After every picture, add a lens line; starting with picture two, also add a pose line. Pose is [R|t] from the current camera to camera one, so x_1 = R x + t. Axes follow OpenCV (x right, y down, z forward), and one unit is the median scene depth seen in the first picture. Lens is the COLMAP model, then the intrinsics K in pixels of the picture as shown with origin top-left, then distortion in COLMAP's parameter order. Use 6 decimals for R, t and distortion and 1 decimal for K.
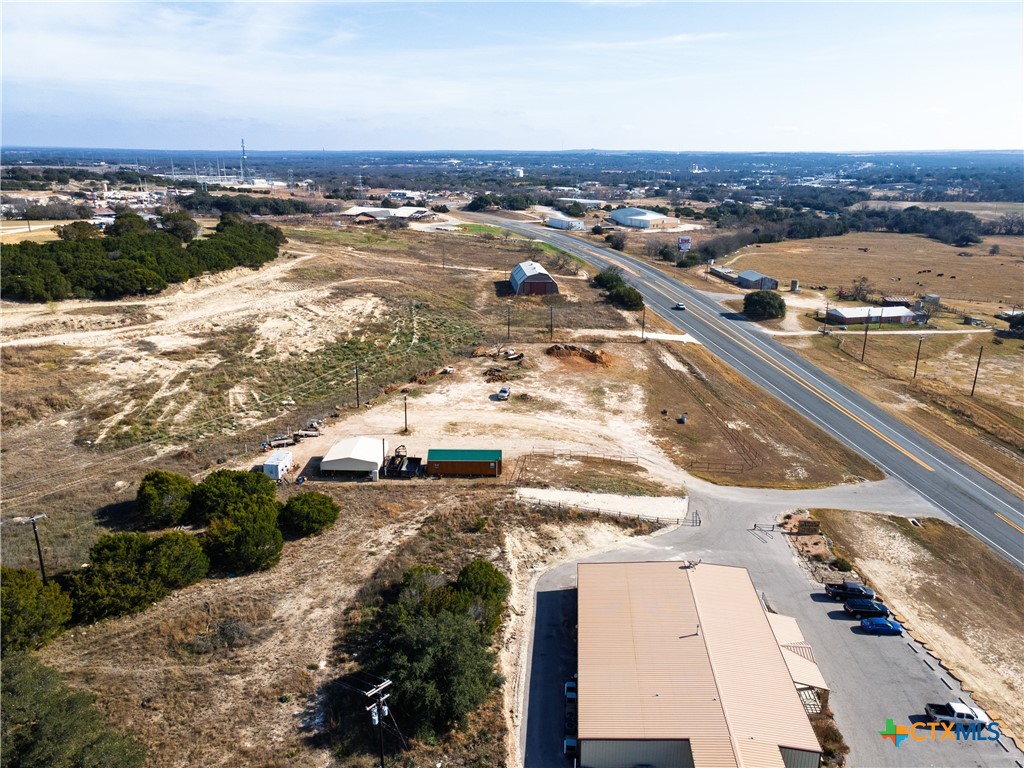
lens RADIAL K [[751.2, 0, 515.1], [0, 751.2, 384.2], [0, 0, 1]] dist [0.019784, 0.026799]
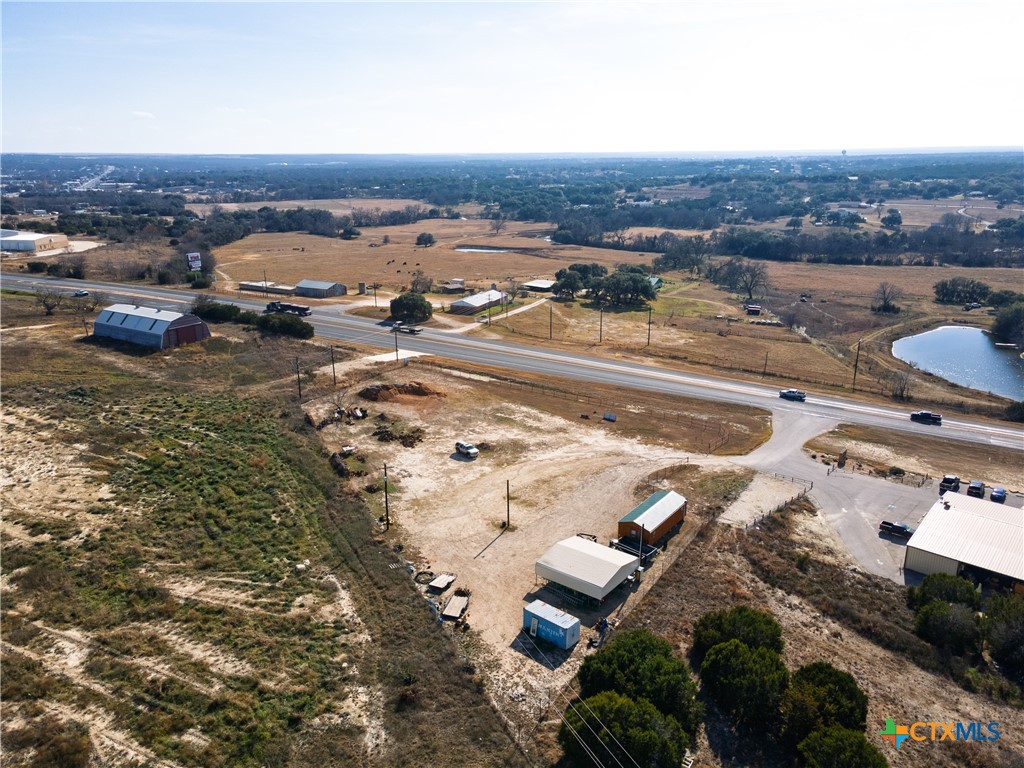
lens RADIAL K [[751.2, 0, 518.9], [0, 751.2, 387.4], [0, 0, 1]] dist [0.019784, 0.026799]
pose [[0.598750, -0.244631, 0.762662, -0.630539], [0.244503, 0.962588, 0.116805, -0.144747], [-0.762703, 0.116537, 0.636163, 0.455256]]
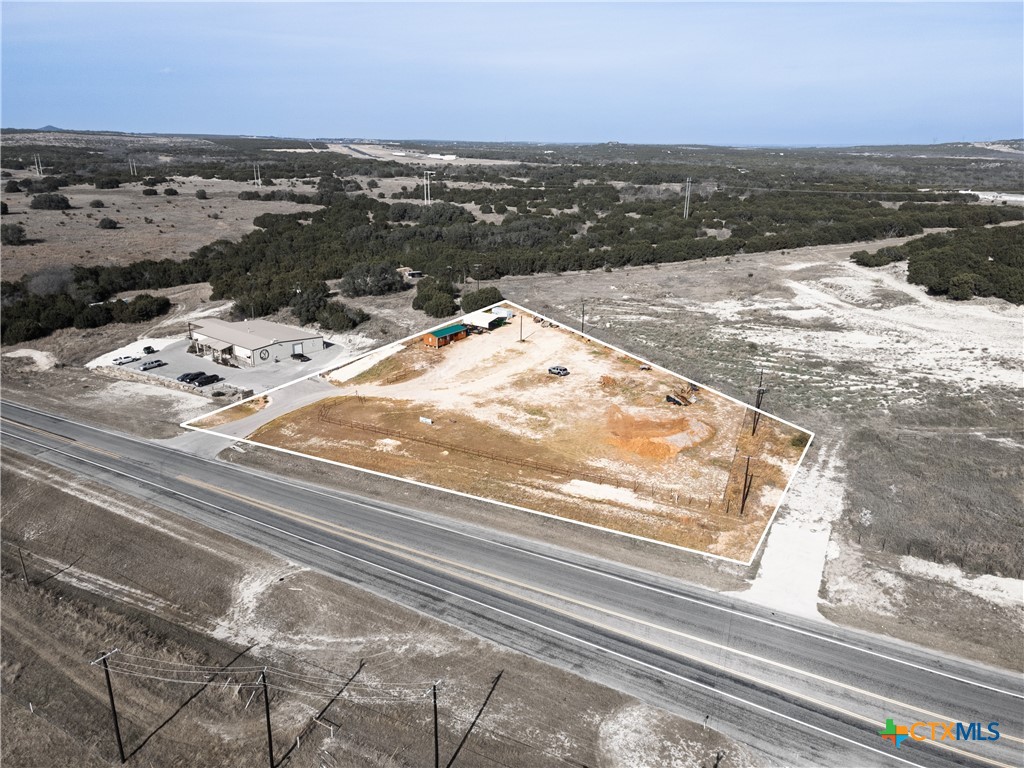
lens RADIAL K [[751.2, 0, 519.1], [0, 751.2, 385.6], [0, 0, 1]] dist [0.019784, 0.026799]
pose [[-0.576033, 0.241381, -0.780975, 0.919973], [-0.256711, 0.853651, 0.453189, -0.472541], [0.776071, 0.461536, -0.429766, 1.525815]]
